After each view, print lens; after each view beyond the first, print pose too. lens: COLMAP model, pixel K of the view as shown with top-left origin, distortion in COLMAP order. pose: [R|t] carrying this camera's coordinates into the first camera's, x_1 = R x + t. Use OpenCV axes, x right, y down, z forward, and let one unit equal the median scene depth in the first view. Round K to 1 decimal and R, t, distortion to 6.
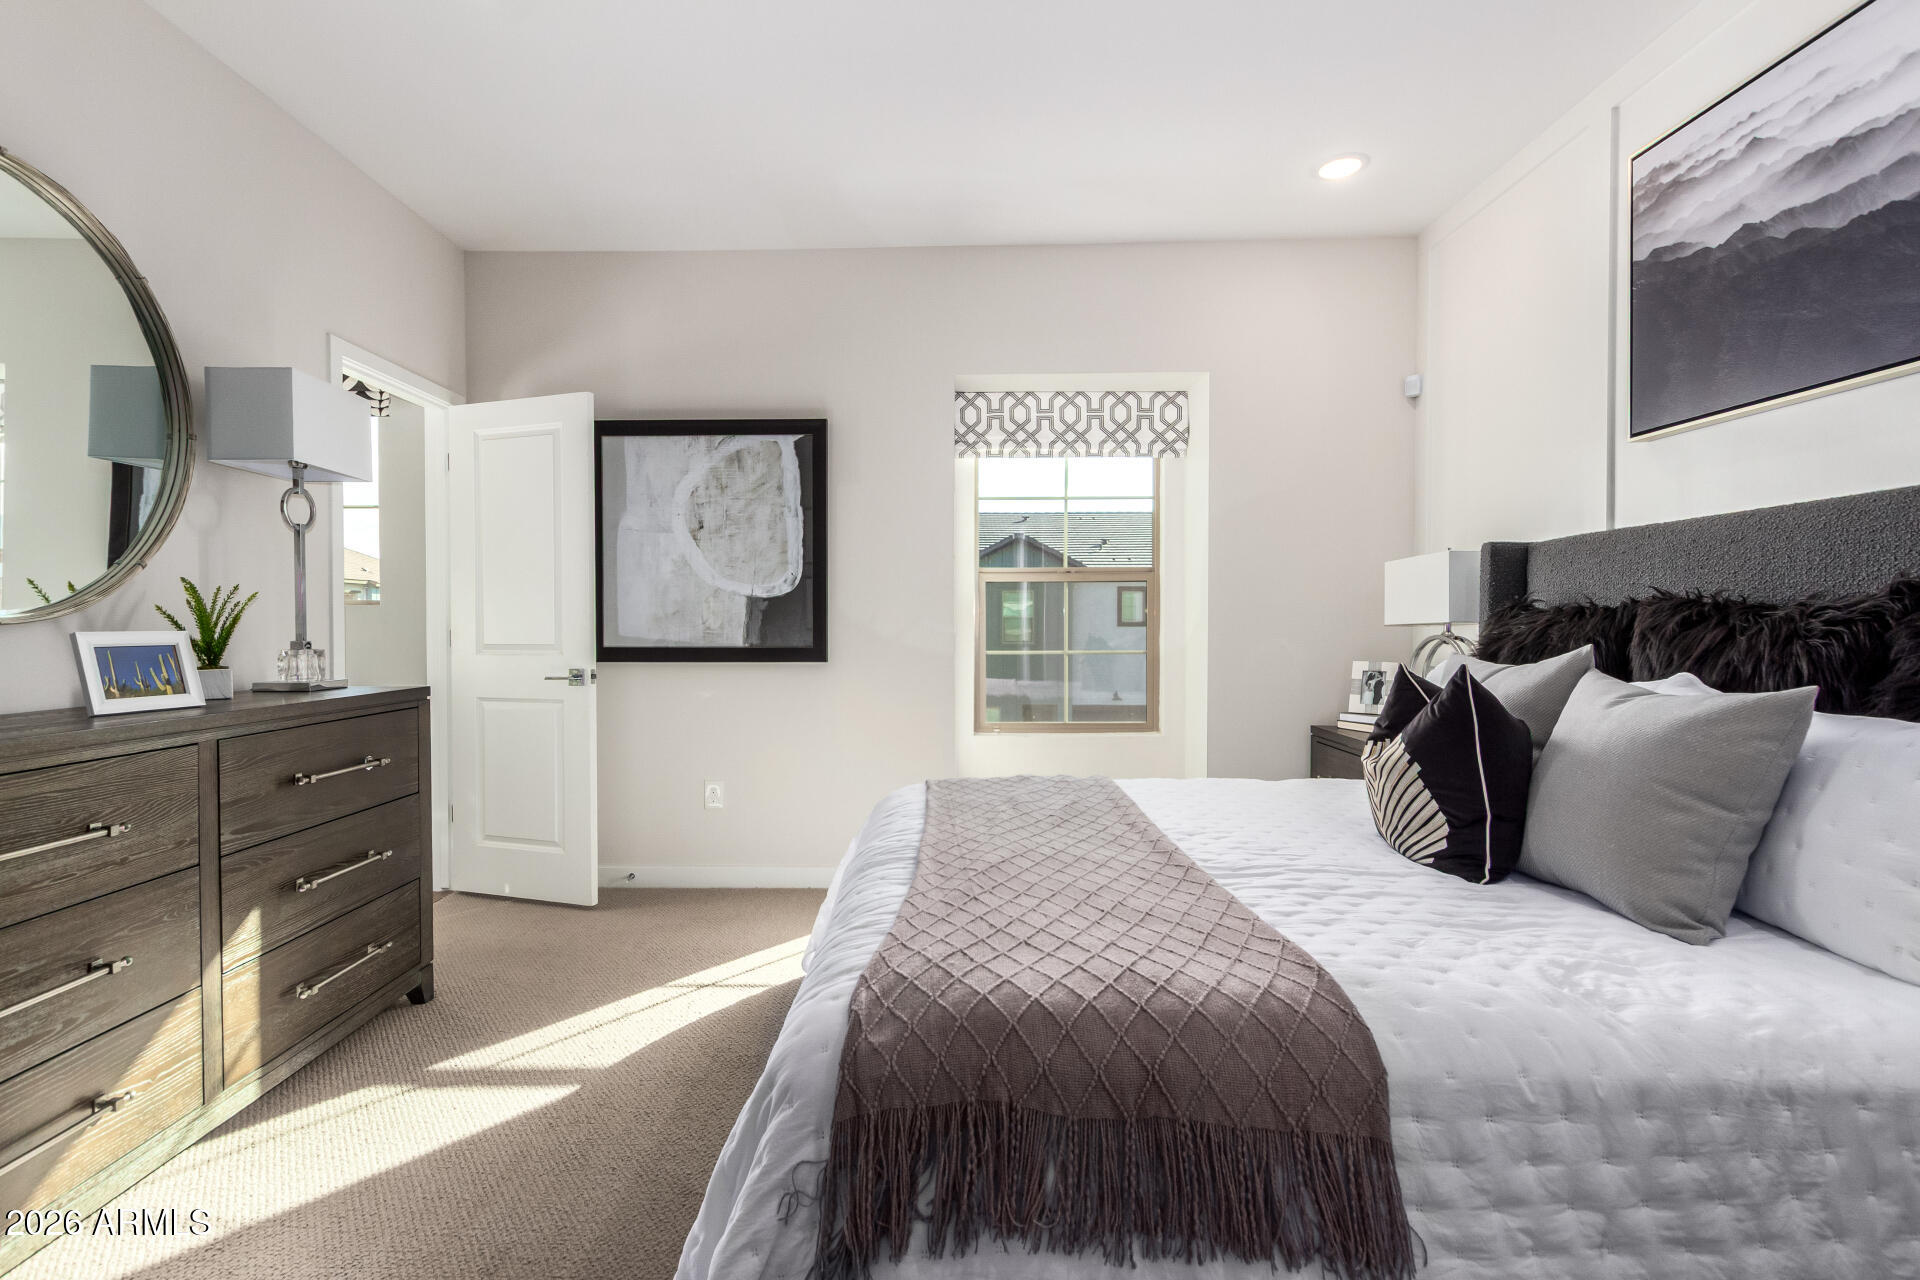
lens RADIAL K [[927.2, 0, 900.2], [0, 927.2, 635.5], [0, 0, 1]] dist [0.011748, -0.004110]
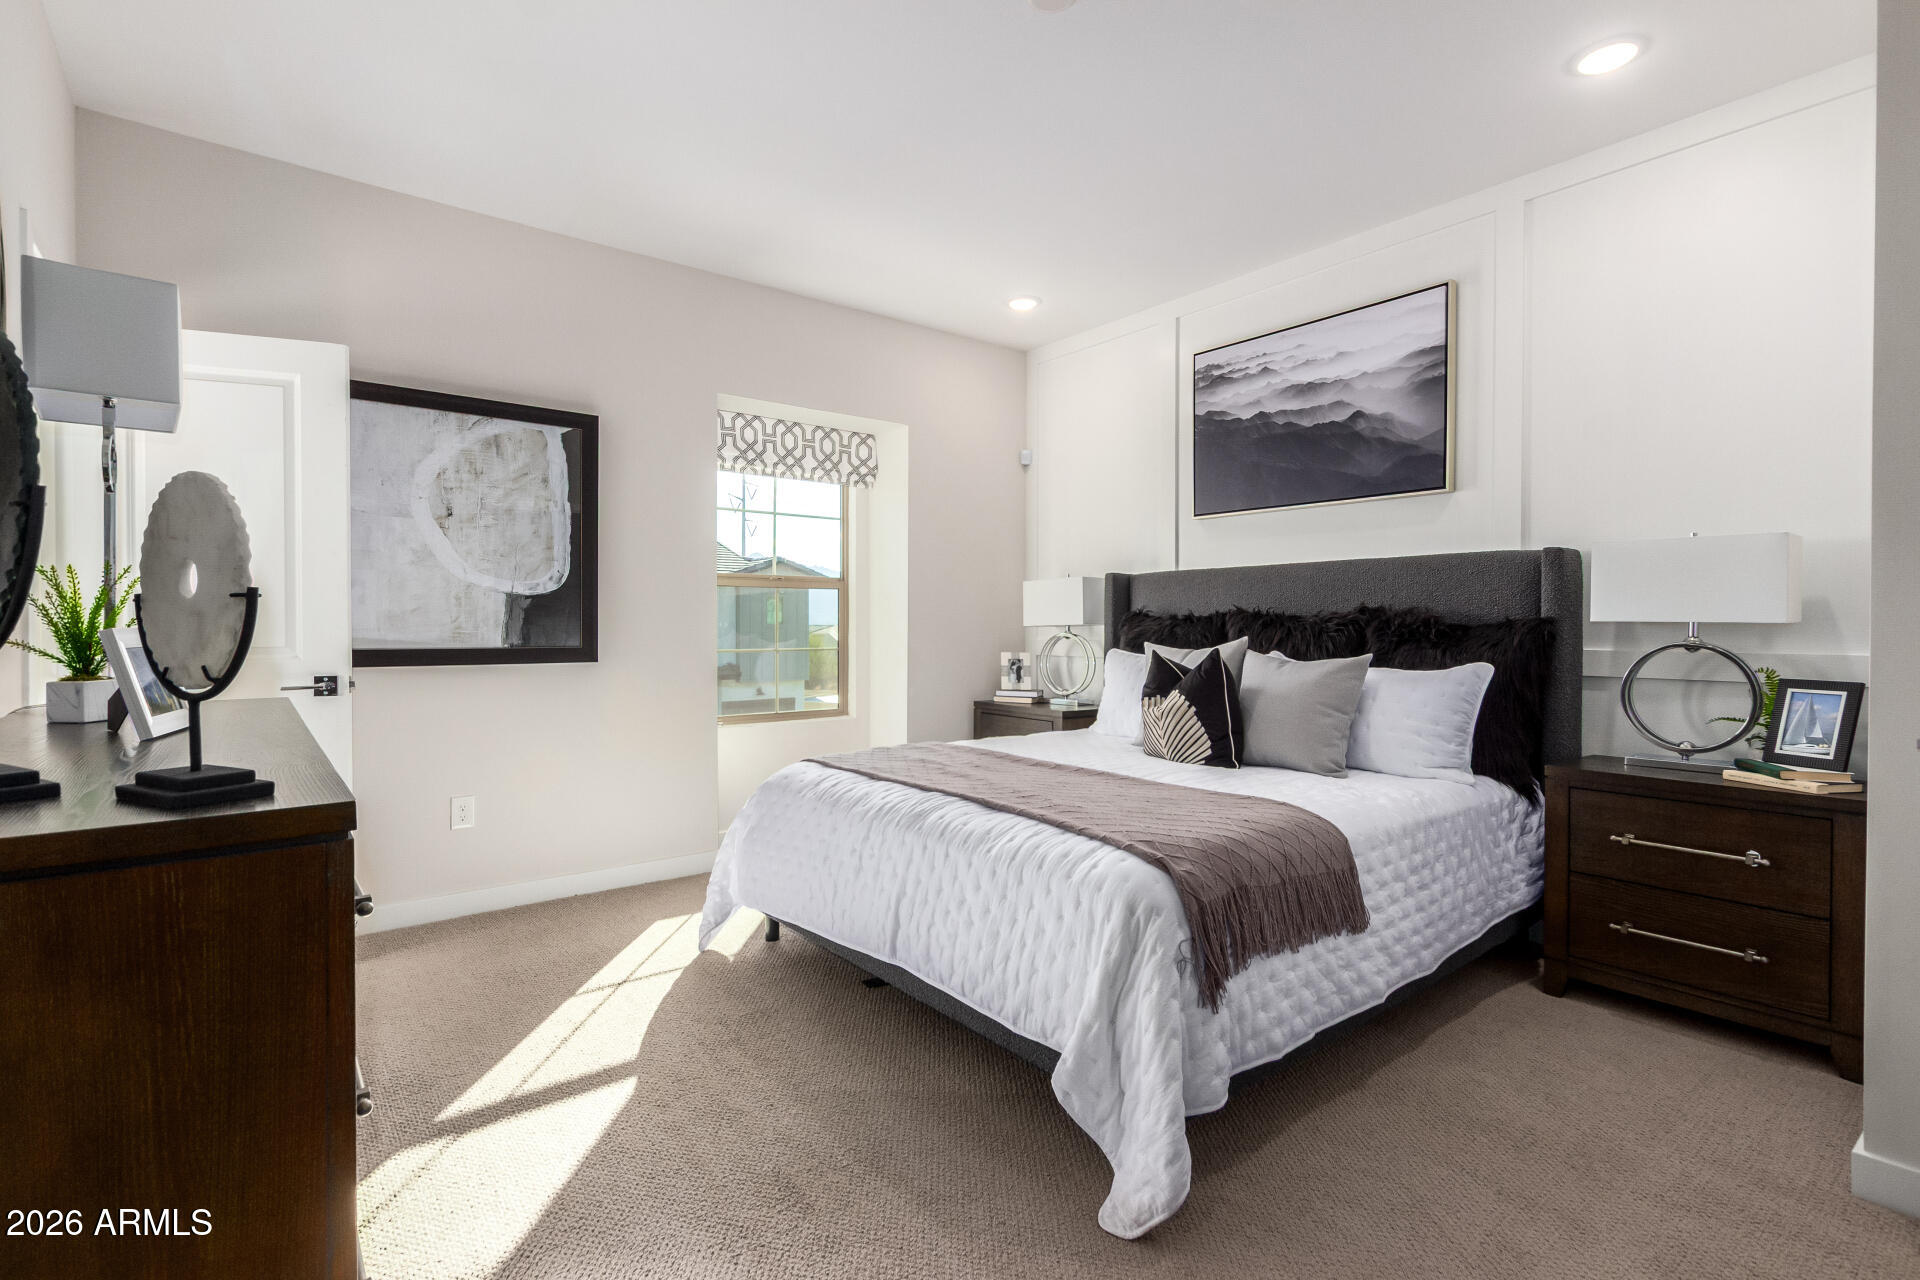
lens RADIAL K [[910.7, 0, 990.1], [0, 910.7, 630.5], [0, 0, 1]] dist [0.008490, 0.000043]
pose [[0.751347, 0.000210, 0.659907, -0.409319], [0.005289, 0.999966, -0.006341, 0.003342], [-0.659886, 0.008254, 0.751321, -0.004059]]
